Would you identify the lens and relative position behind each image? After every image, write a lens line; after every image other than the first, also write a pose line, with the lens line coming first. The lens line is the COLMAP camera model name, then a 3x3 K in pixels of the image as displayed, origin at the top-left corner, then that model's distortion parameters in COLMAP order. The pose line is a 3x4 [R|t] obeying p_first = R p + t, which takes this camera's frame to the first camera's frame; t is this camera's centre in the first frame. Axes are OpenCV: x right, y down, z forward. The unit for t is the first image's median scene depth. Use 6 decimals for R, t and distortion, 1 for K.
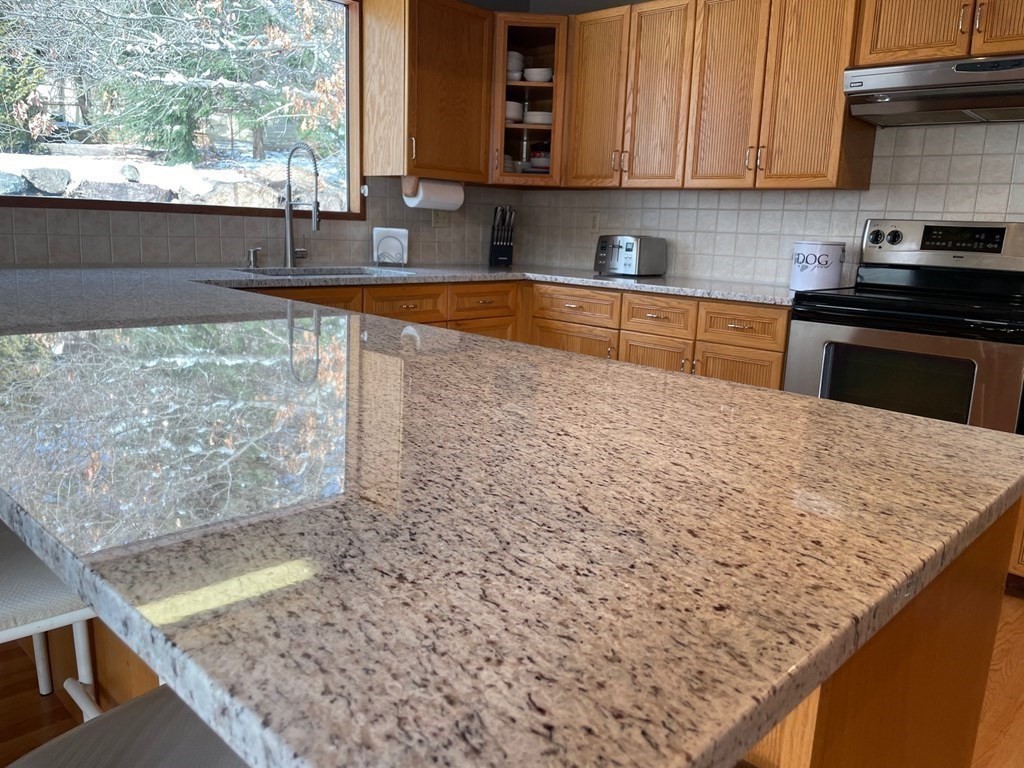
lens RADIAL K [[790.3, 0, 506.0], [0, 790.3, 376.7], [0, 0, 1]] dist [0.082092, -0.111146]
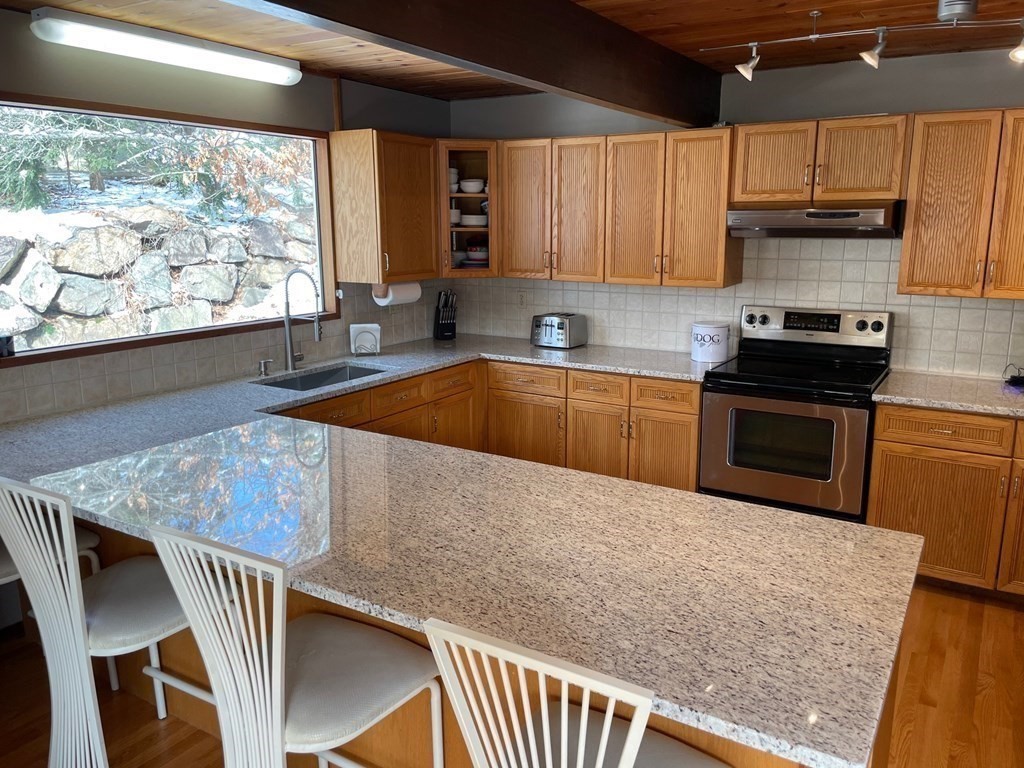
lens RADIAL K [[790.3, 0, 505.5], [0, 790.3, 378.4], [0, 0, 1]] dist [0.082092, -0.111146]
pose [[0.976936, -0.083352, 0.196594, -0.226174], [0.081353, 0.996518, 0.018237, -0.141214], [-0.197430, -0.001823, 0.980315, -0.246738]]
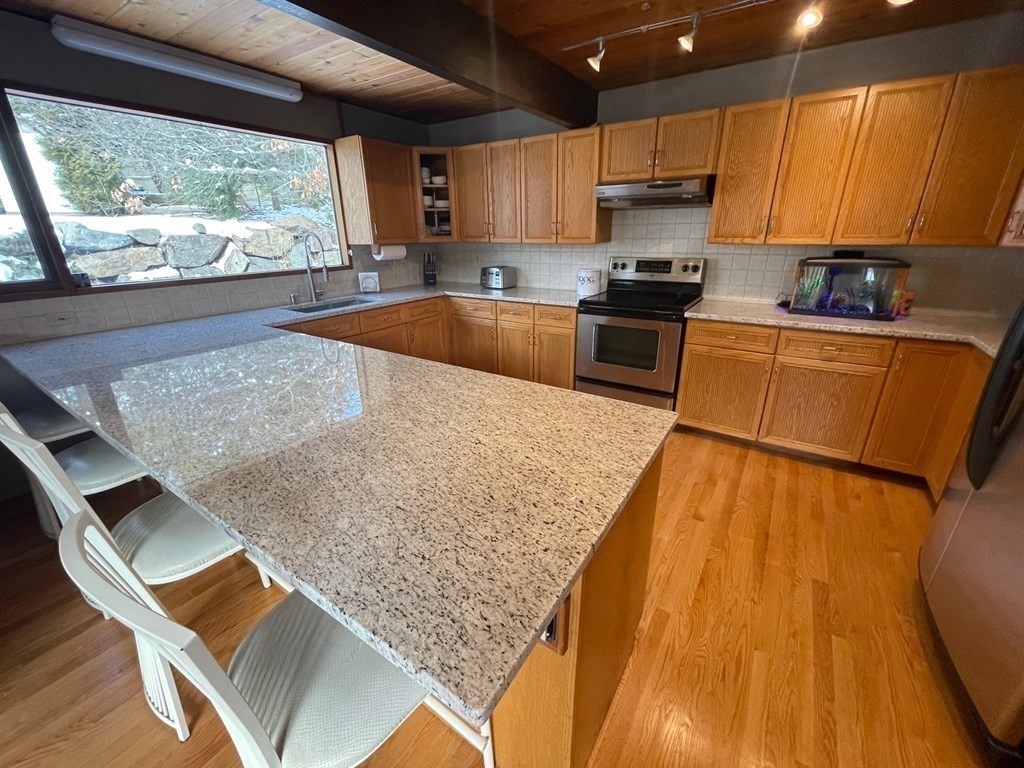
lens RADIAL K [[419.5, 0, 510.4], [0, 419.5, 382.7], [0, 0, 1]] dist [-0.002518, 0.000352]
pose [[0.981582, -0.112873, 0.154133, -0.000646], [0.087169, 0.982535, 0.164396, -0.086022], [-0.169997, -0.147932, 0.974278, -0.047204]]
